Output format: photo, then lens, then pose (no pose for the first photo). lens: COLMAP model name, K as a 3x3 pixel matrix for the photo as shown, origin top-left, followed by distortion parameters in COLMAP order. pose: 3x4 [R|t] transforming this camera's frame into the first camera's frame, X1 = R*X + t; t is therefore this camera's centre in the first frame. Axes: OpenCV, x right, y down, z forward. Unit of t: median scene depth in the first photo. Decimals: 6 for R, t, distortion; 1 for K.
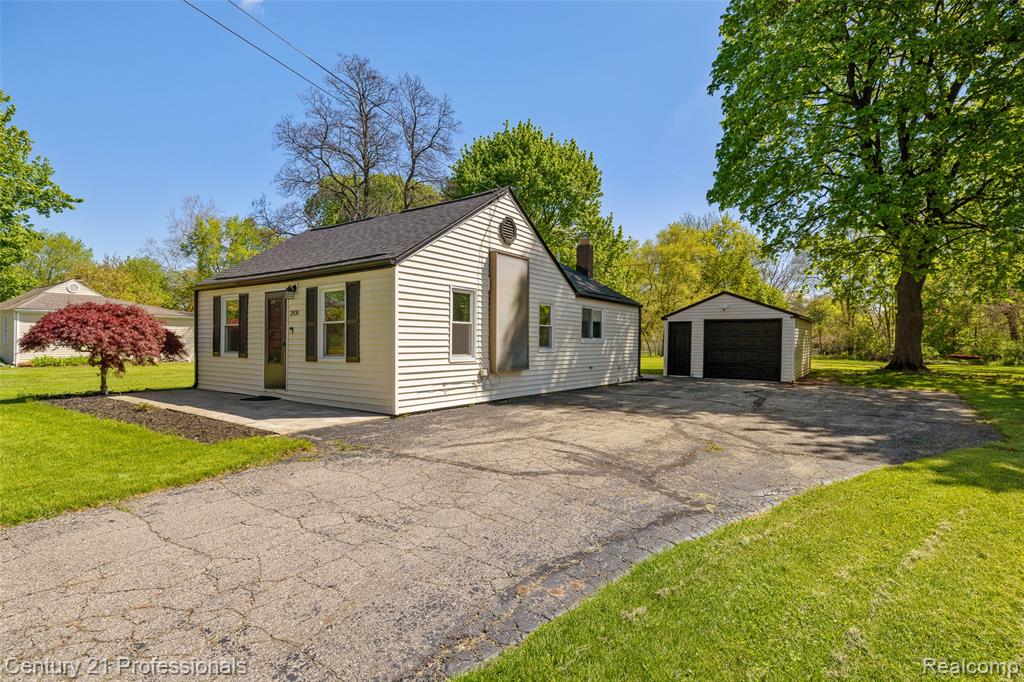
lens RADIAL K [[504.6, 0, 508.1], [0, 504.6, 338.1], [0, 0, 1]] dist [0.007346, -0.000061]
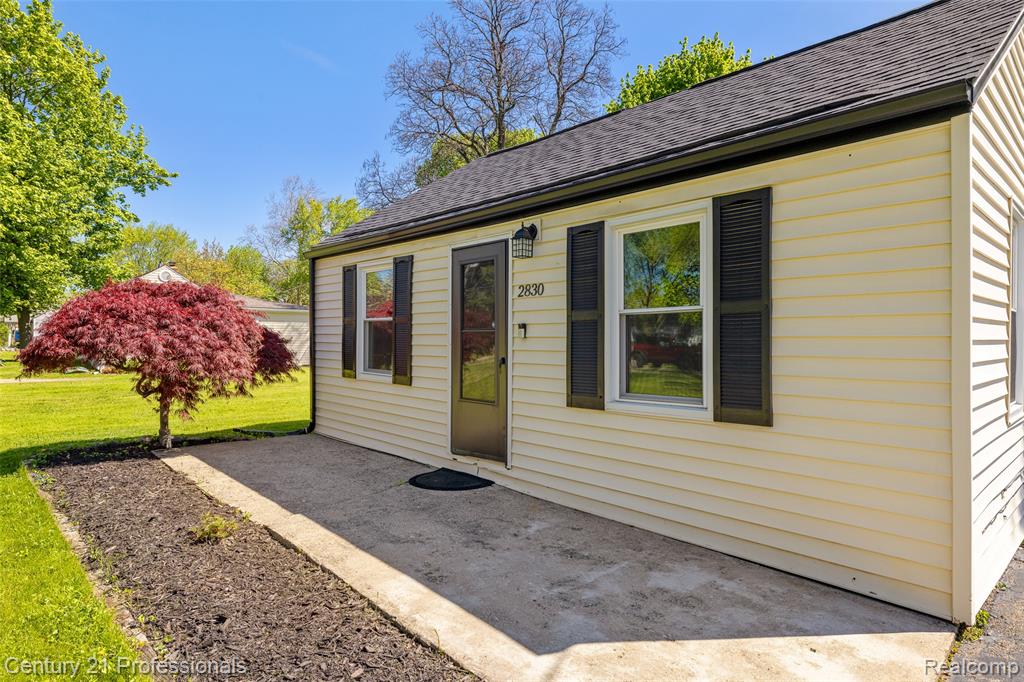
lens RADIAL K [[583.6, 0, 512.0], [0, 583.6, 341.0], [0, 0, 1]] dist [0.004437, 0.001040]
pose [[0.980652, 0.001737, -0.195750, -0.184153], [0.000717, 0.999922, 0.012461, -0.006898], [0.195757, -0.012360, 0.980575, 0.275112]]
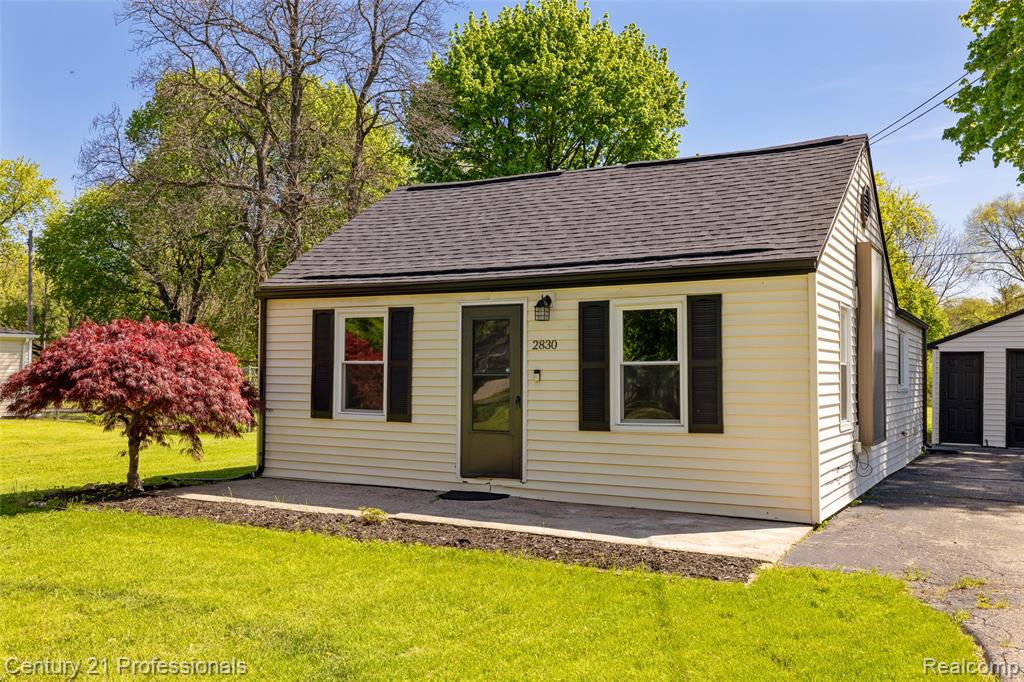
lens RADIAL K [[918.3, 0, 509.1], [0, 918.3, 329.9], [0, 0, 1]] dist [0.001230, 0.003925]
pose [[0.994092, 0.007609, 0.108277, -0.310628], [-0.003148, 0.999141, -0.041312, -0.012699], [-0.108498, 0.040727, 0.993262, -0.014613]]
